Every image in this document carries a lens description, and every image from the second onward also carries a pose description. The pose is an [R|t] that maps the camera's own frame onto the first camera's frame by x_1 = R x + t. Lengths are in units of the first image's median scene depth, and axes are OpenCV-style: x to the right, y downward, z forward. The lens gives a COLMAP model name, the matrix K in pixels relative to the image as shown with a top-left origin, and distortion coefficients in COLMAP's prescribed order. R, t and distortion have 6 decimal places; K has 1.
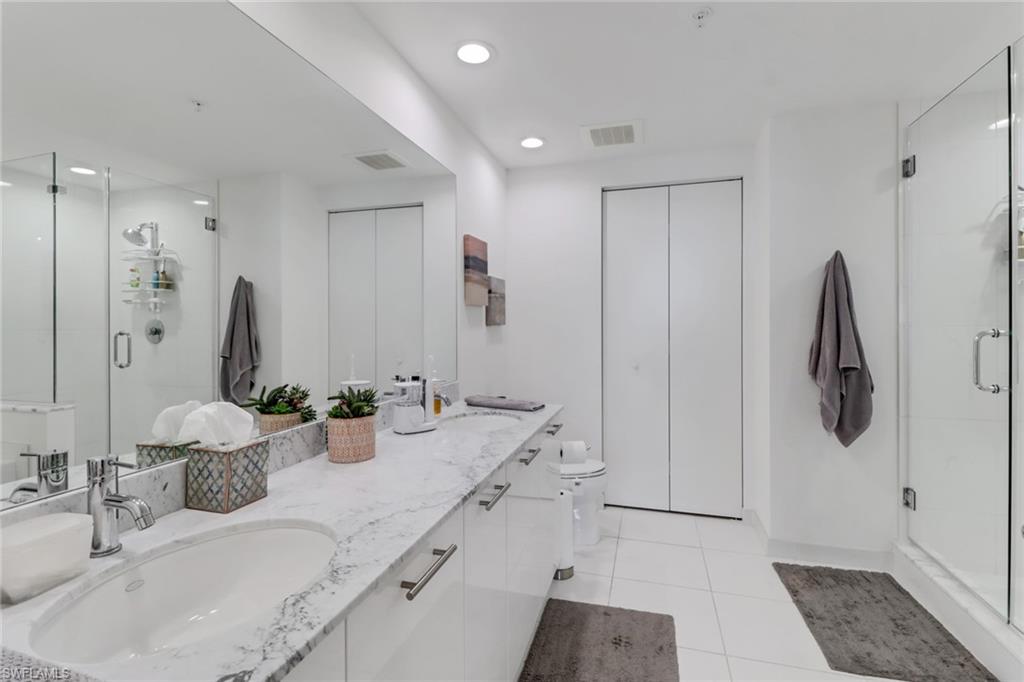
lens RADIAL K [[483.9, 0, 509.1], [0, 483.9, 331.3], [0, 0, 1]] dist [0.004515, -0.000984]
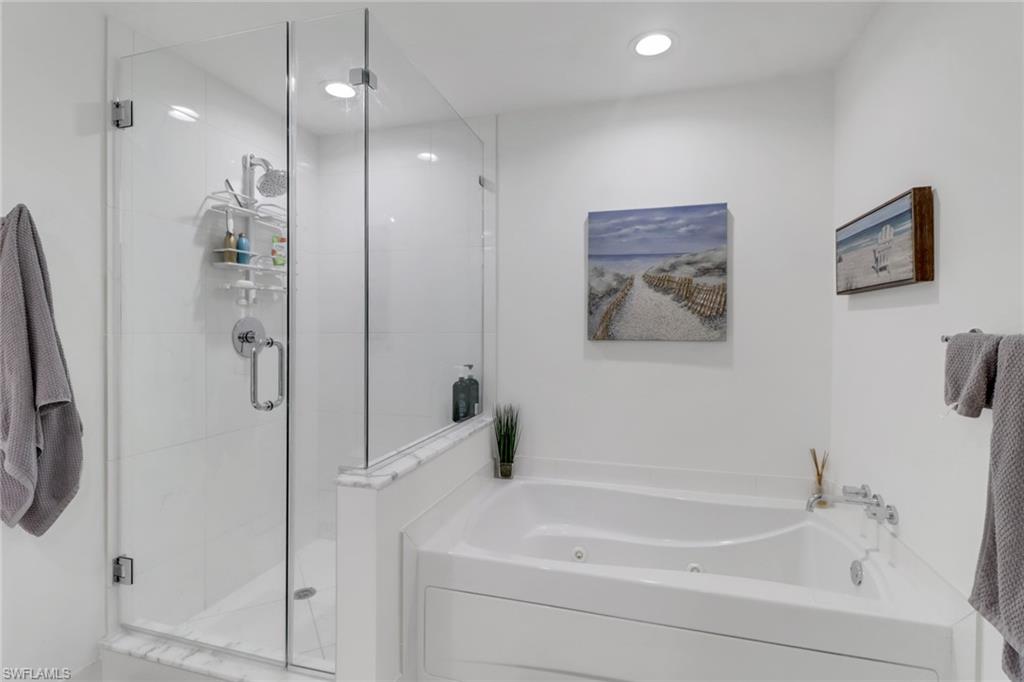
lens RADIAL K [[483.9, 0, 497.0], [0, 483.9, 329.0], [0, 0, 1]] dist [0.004515, -0.000984]
pose [[0.004940, 0.002847, 0.999984, 0.101129], [0.017344, 0.999845, -0.002933, -0.005914], [-0.999837, 0.017358, 0.004889, 0.441756]]
